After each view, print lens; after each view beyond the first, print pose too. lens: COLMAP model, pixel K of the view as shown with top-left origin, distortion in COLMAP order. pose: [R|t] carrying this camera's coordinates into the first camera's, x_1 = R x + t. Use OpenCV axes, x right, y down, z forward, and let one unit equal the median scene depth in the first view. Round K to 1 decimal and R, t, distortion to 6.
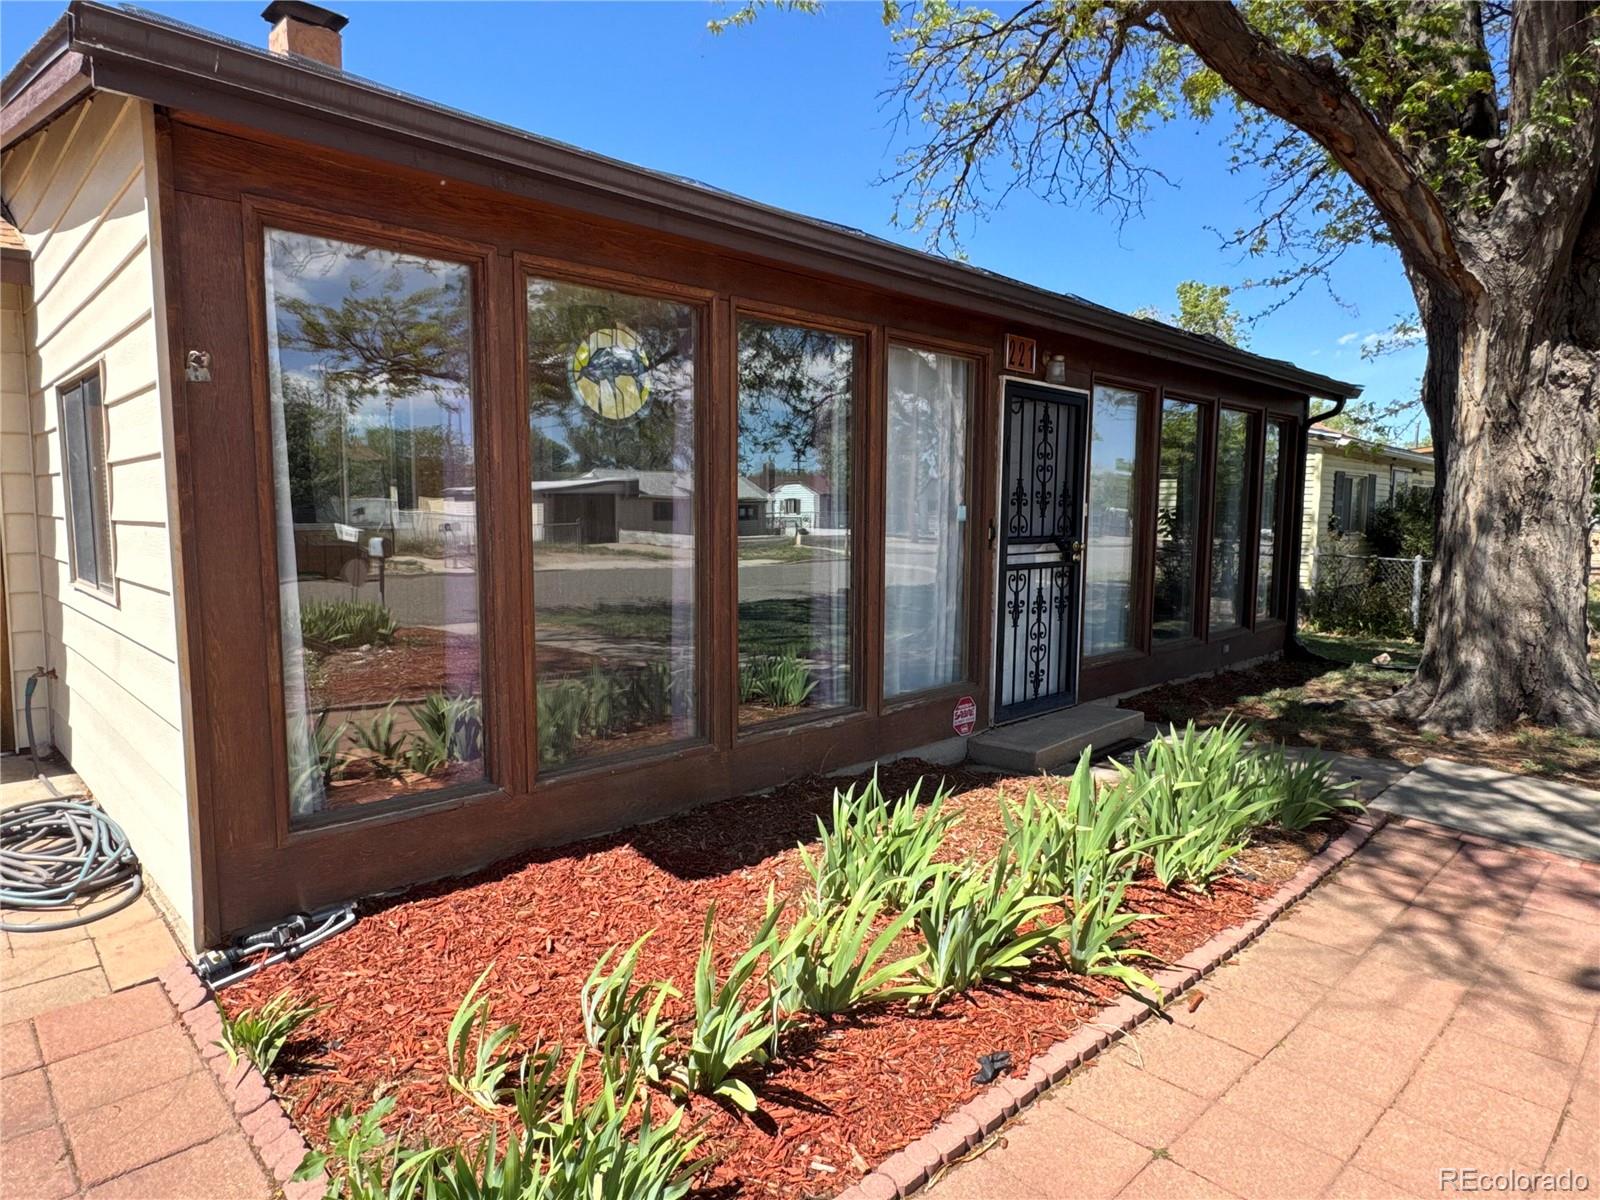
lens RADIAL K [[965.7, 0, 800.0], [0, 965.7, 600.0], [0, 0, 1]] dist [-0.003509, -0.000498]
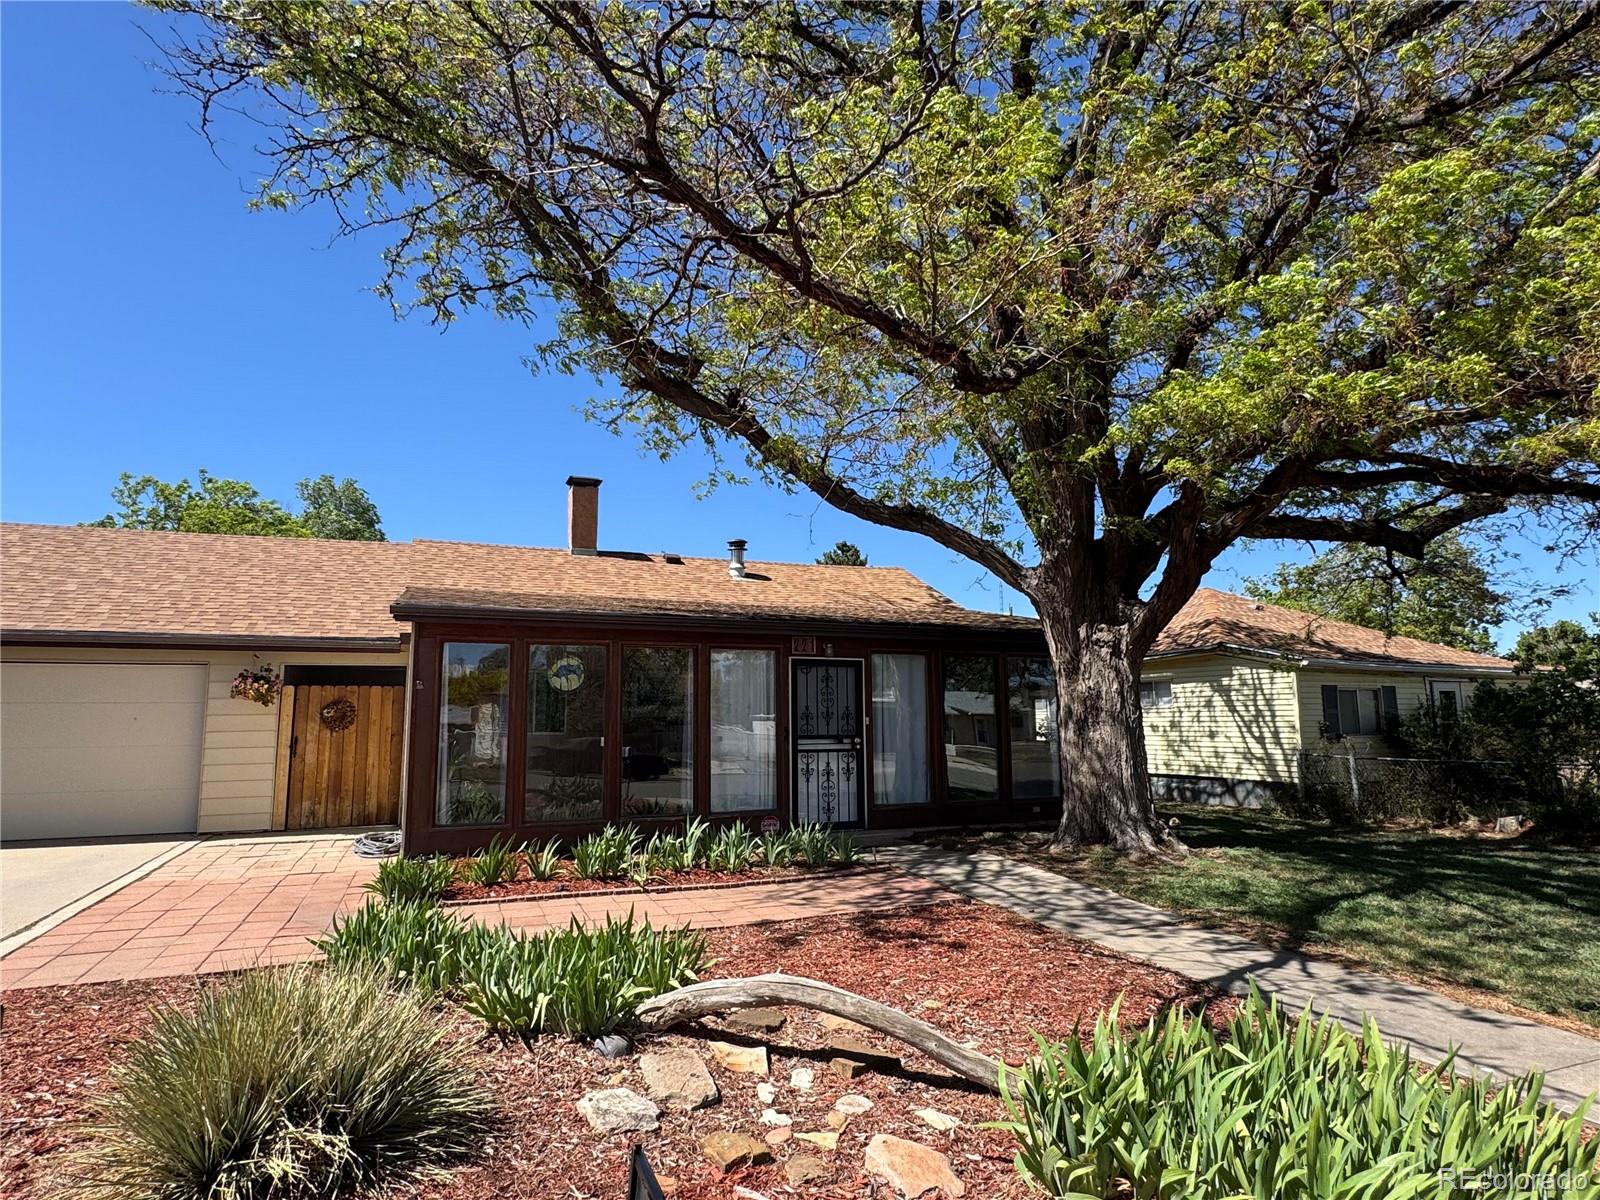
lens RADIAL K [[894.9, 0, 800.0], [0, 894.9, 600.0], [0, 0, 1]] dist [-0.046564, 0.000170]
pose [[0.925436, -0.063727, -0.373505, 0.887540], [-0.024810, 0.973448, -0.227561, 0.078895], [0.378090, 0.219860, 0.899283, -0.691423]]
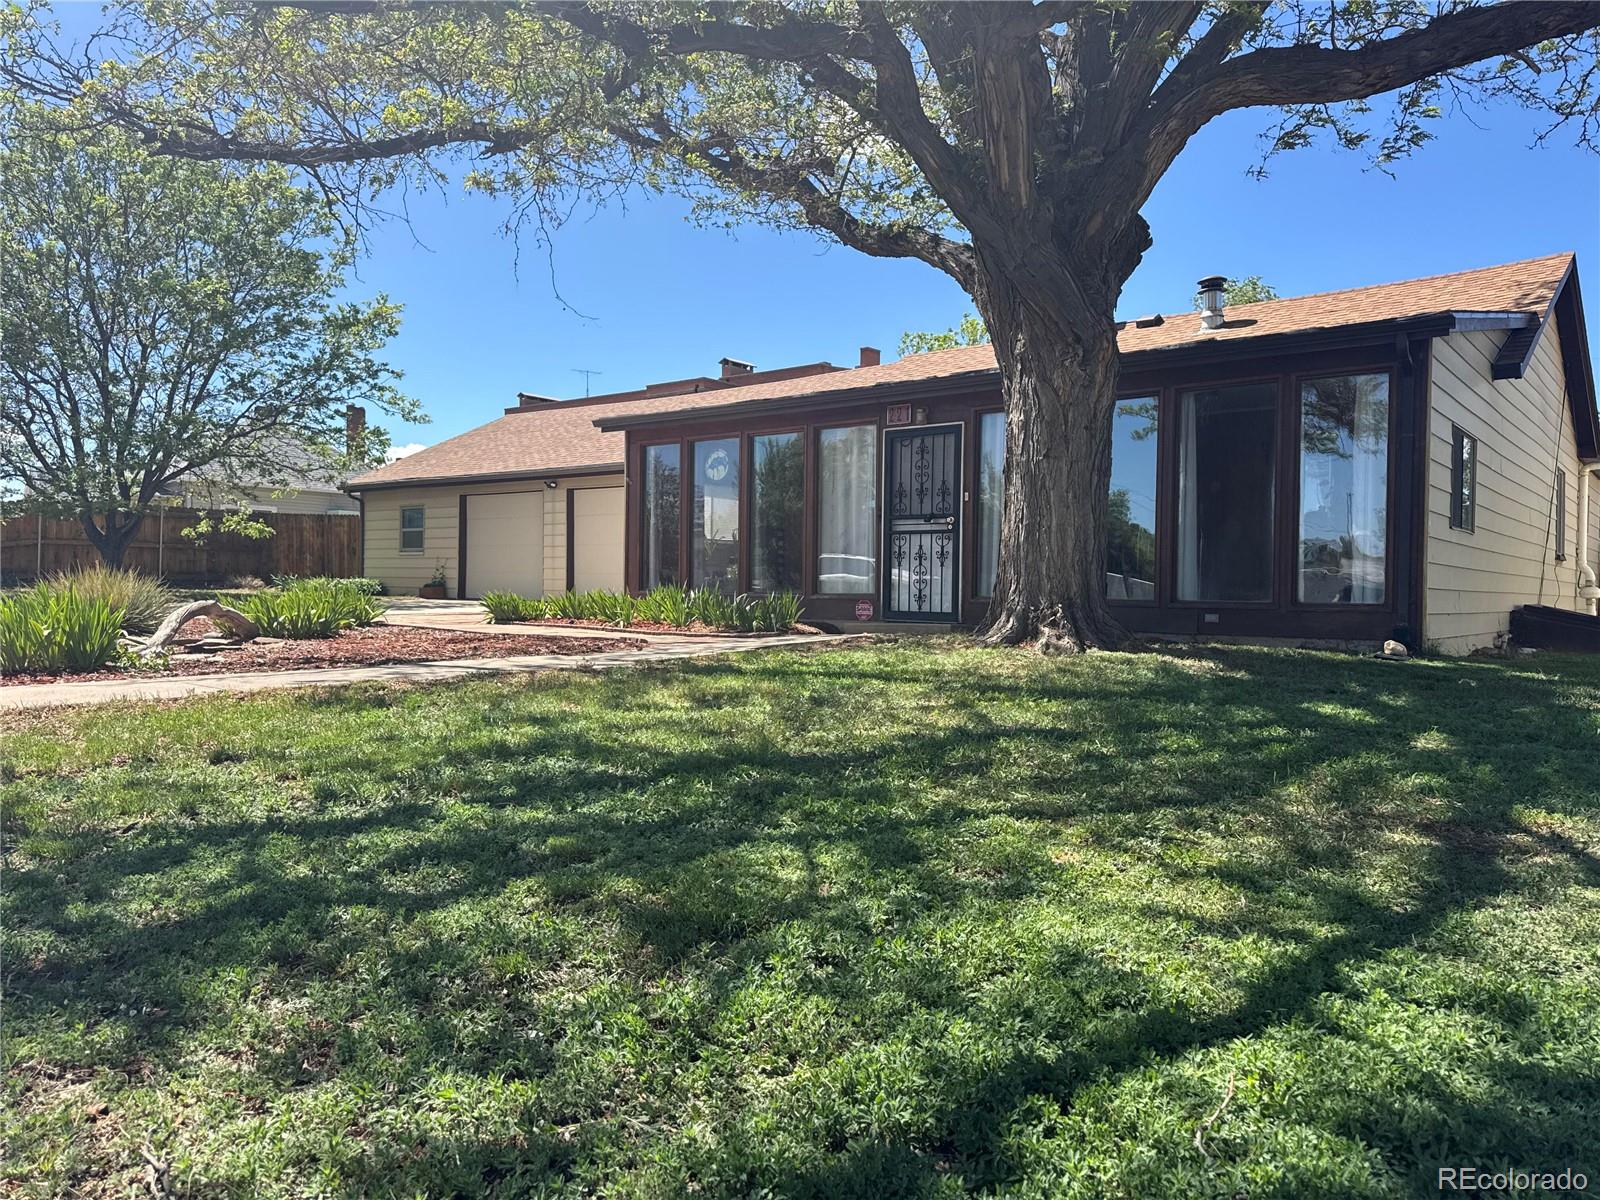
lens RADIAL K [[1102.3, 0, 800.0], [0, 1102.3, 600.0], [0, 0, 1]] dist [0.068046, 0.000184]
pose [[0.120562, 0.005777, -0.992689, 2.155858], [-0.112396, 0.993632, -0.007868, 0.122800], [0.986322, 0.112523, 0.120444, 0.575891]]
